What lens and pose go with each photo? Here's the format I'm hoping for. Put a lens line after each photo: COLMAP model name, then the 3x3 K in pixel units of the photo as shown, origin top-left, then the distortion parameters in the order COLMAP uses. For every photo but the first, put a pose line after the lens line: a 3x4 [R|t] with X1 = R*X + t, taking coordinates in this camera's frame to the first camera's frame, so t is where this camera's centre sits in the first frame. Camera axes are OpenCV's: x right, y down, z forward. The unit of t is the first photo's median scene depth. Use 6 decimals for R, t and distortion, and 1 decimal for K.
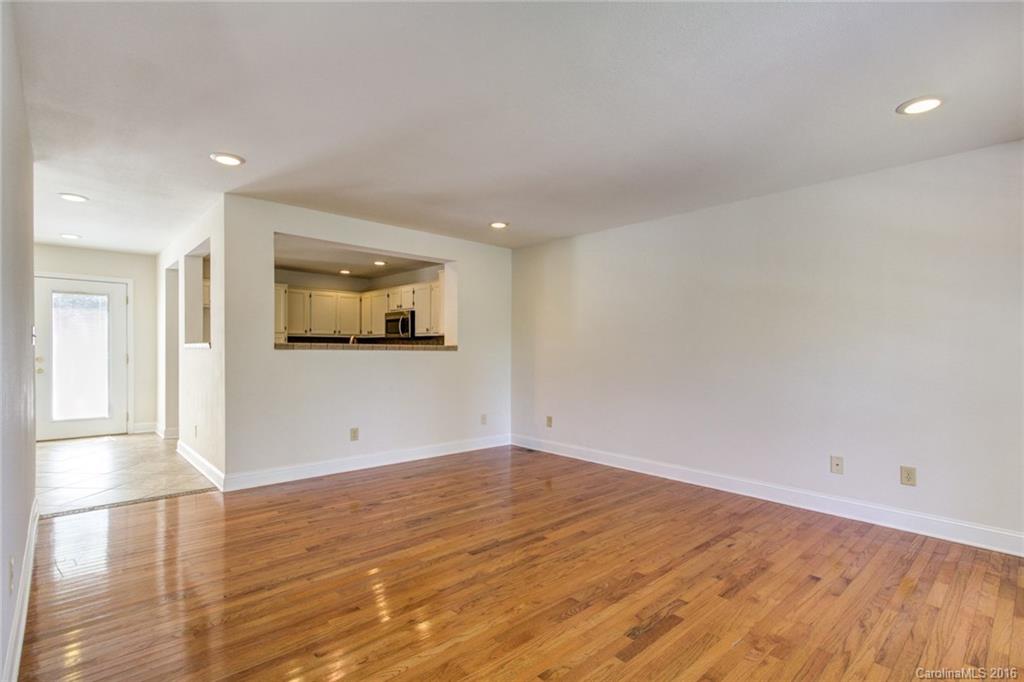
lens RADIAL K [[482.5, 0, 512.6], [0, 482.5, 348.4], [0, 0, 1]] dist [0.002259, 0.000539]
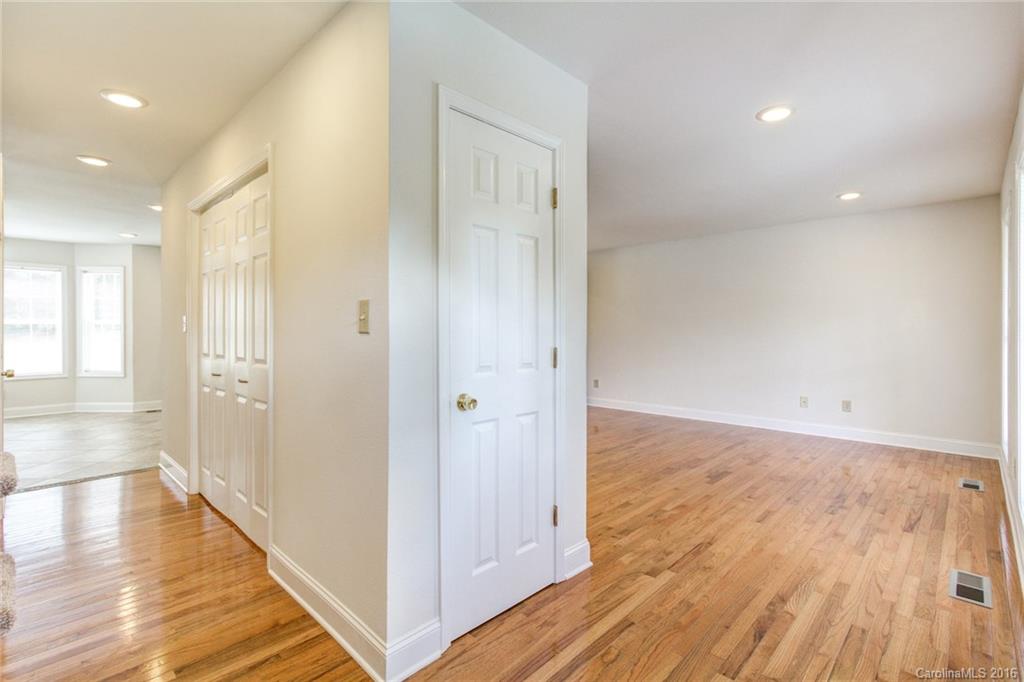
lens RADIAL K [[482.5, 0, 496.7], [0, 482.5, 321.4], [0, 0, 1]] dist [0.002259, 0.000539]
pose [[0.998975, -0.008581, 0.044435, -0.353658], [0.008881, 0.999939, -0.006555, -0.019392], [-0.044376, 0.006943, 0.998991, -0.471069]]
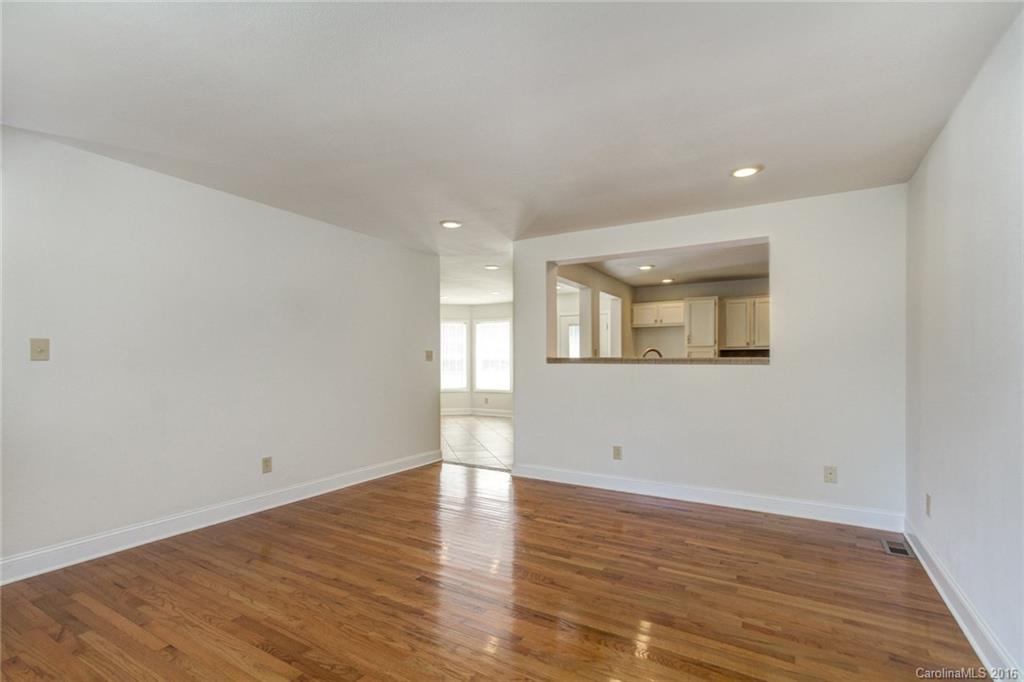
lens RADIAL K [[482.5, 0, 524.1], [0, 482.5, 364.2], [0, 0, 1]] dist [0.002259, 0.000539]
pose [[0.301772, -0.000493, -0.953380, 0.618923], [-0.000061, 1.000000, -0.000537, 0.006035], [0.953380, 0.000220, 0.301772, 0.643979]]
